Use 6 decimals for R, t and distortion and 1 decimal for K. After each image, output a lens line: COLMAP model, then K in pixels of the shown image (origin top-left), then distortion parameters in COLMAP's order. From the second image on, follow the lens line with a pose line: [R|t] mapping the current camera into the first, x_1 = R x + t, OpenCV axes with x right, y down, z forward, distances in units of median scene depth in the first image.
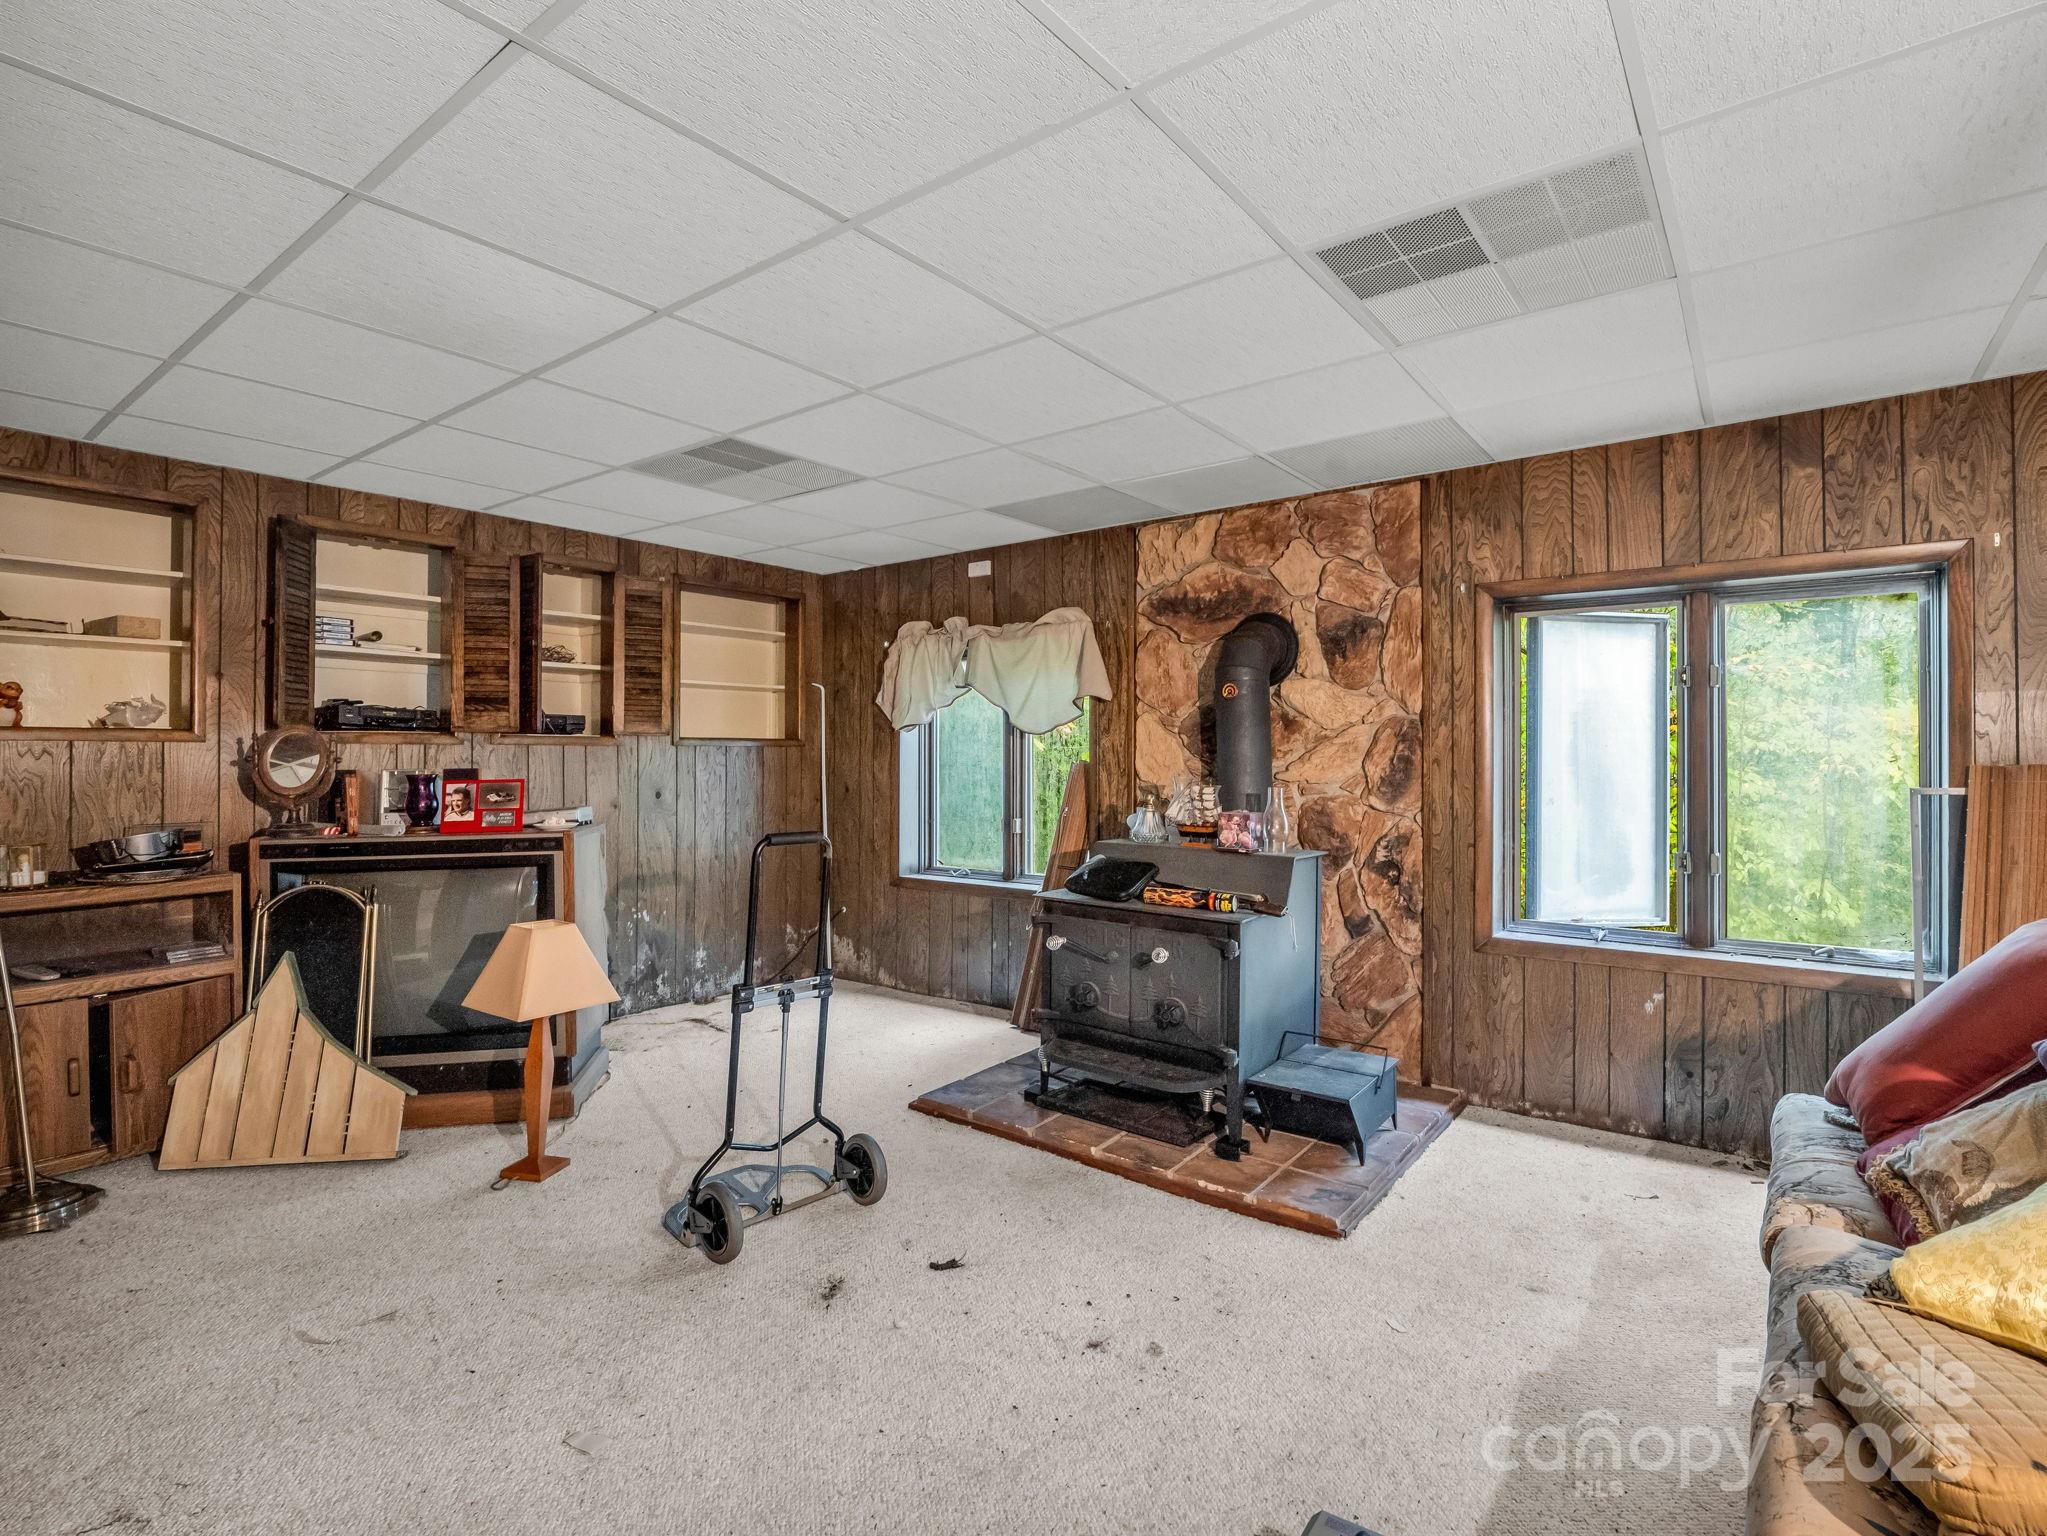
lens RADIAL K [[997.4, 0, 1021.9], [0, 997.4, 765.4], [0, 0, 1]] dist [-0.015358, -0.002351]
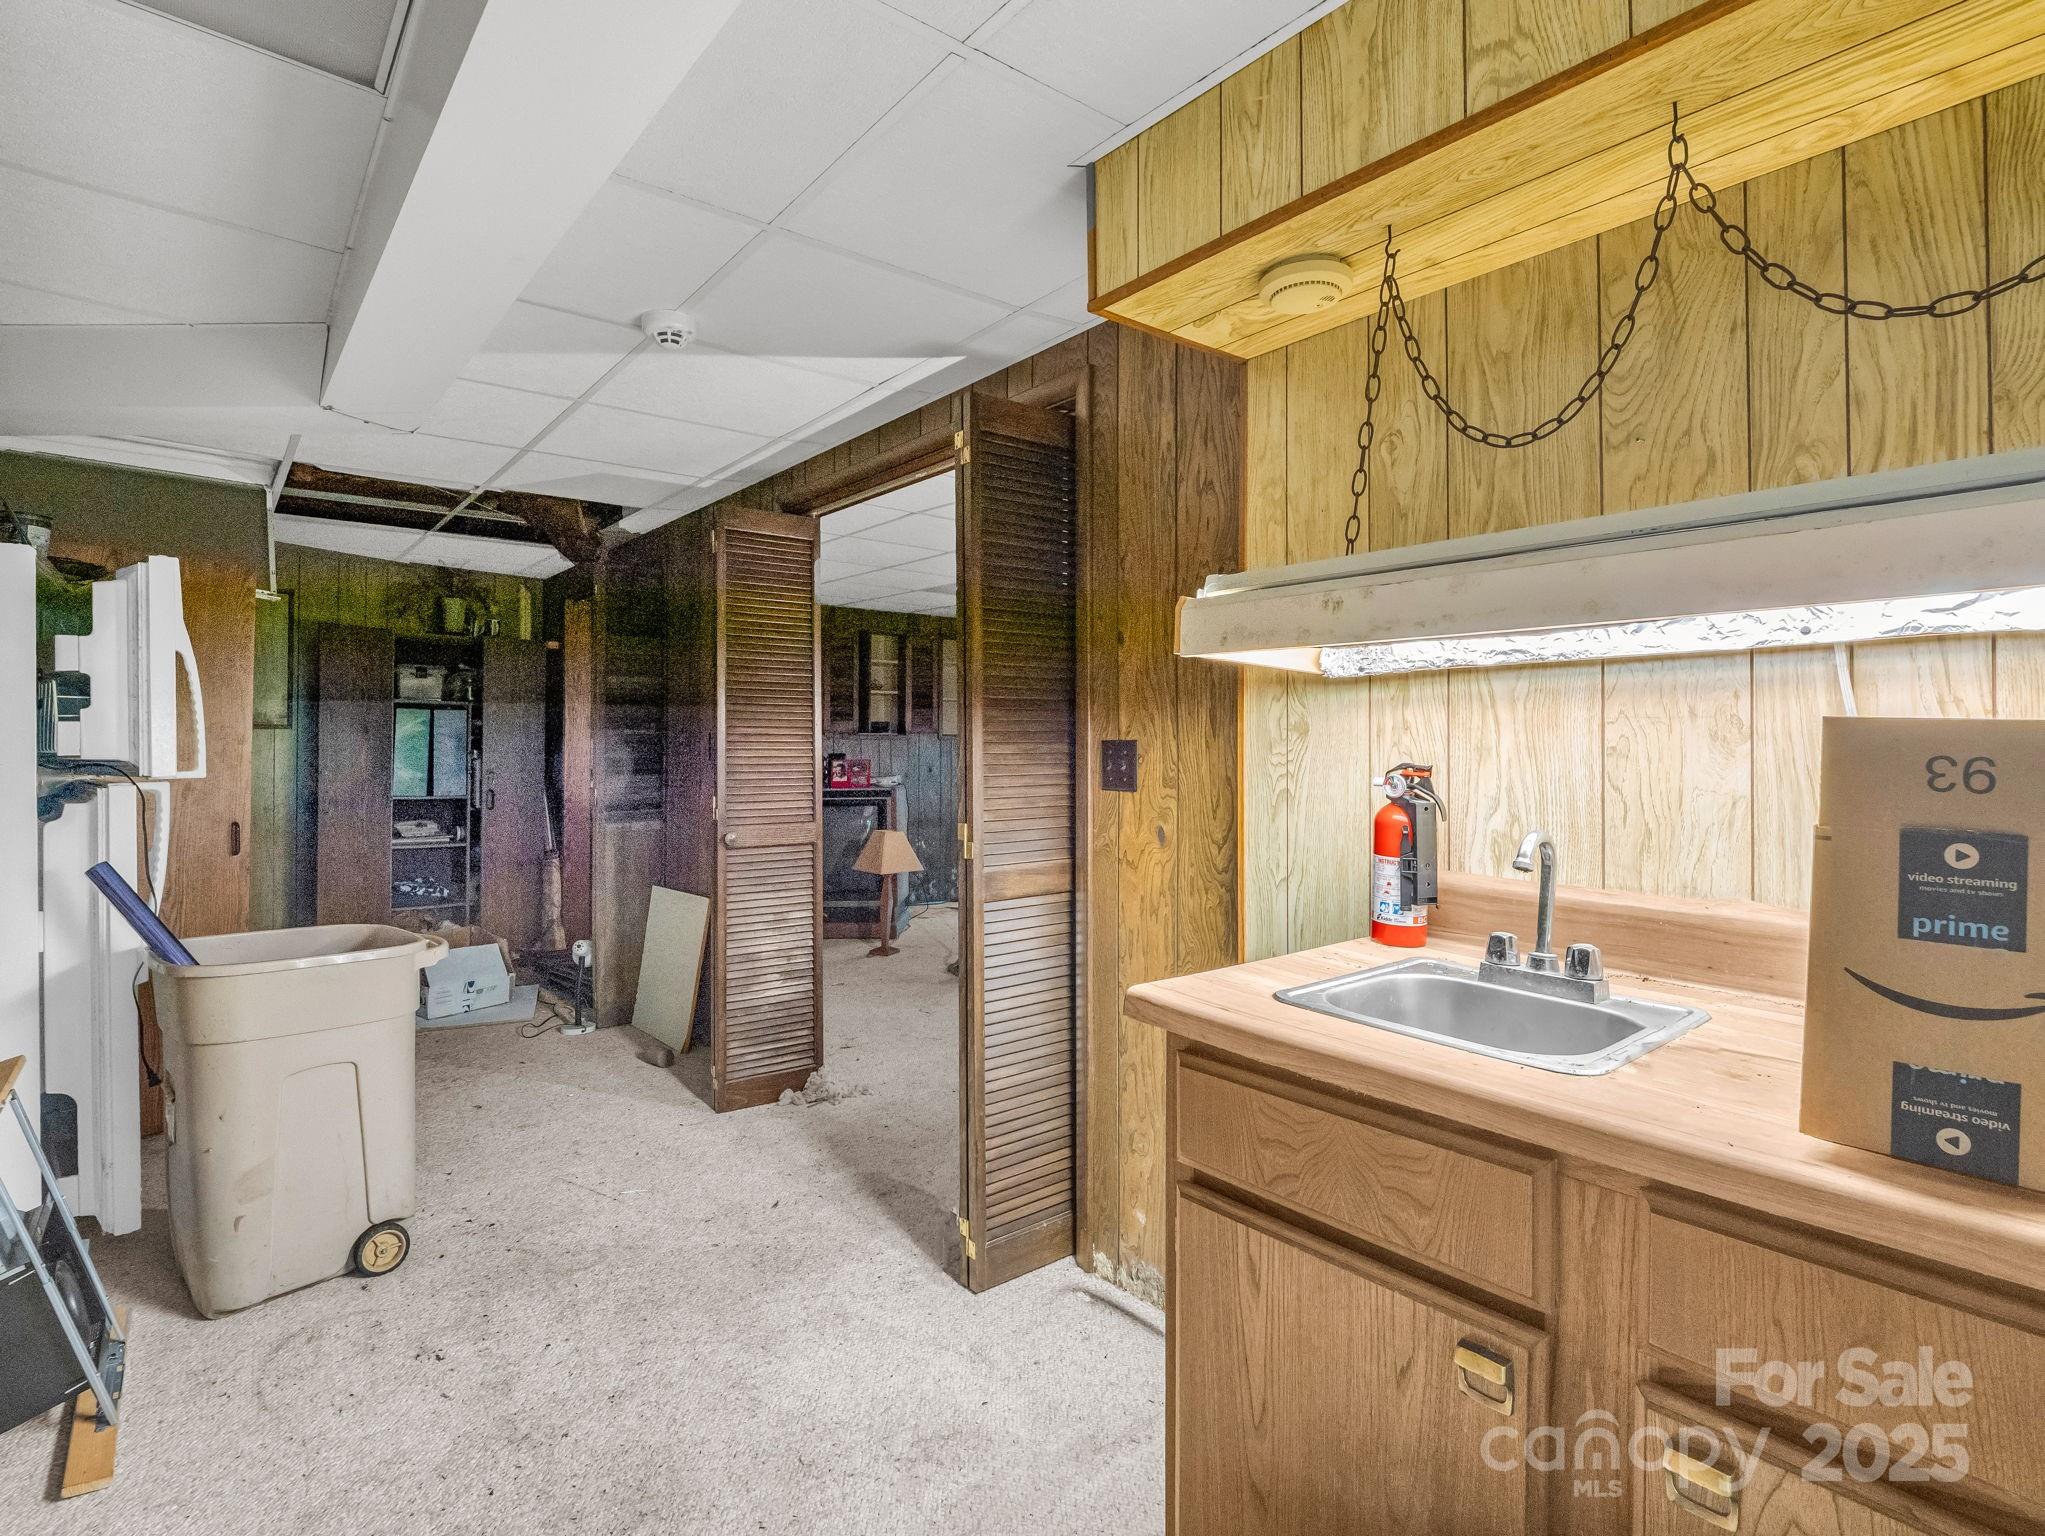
lens RADIAL K [[996.4, 0, 1023.8], [0, 996.4, 756.3], [0, 0, 1]] dist [-0.015358, -0.002351]
pose [[0.975504, -0.000282, -0.219980, 0.164388], [0.002355, 0.999955, 0.009162, -0.006881], [0.219967, -0.009455, 0.975461, -0.648590]]
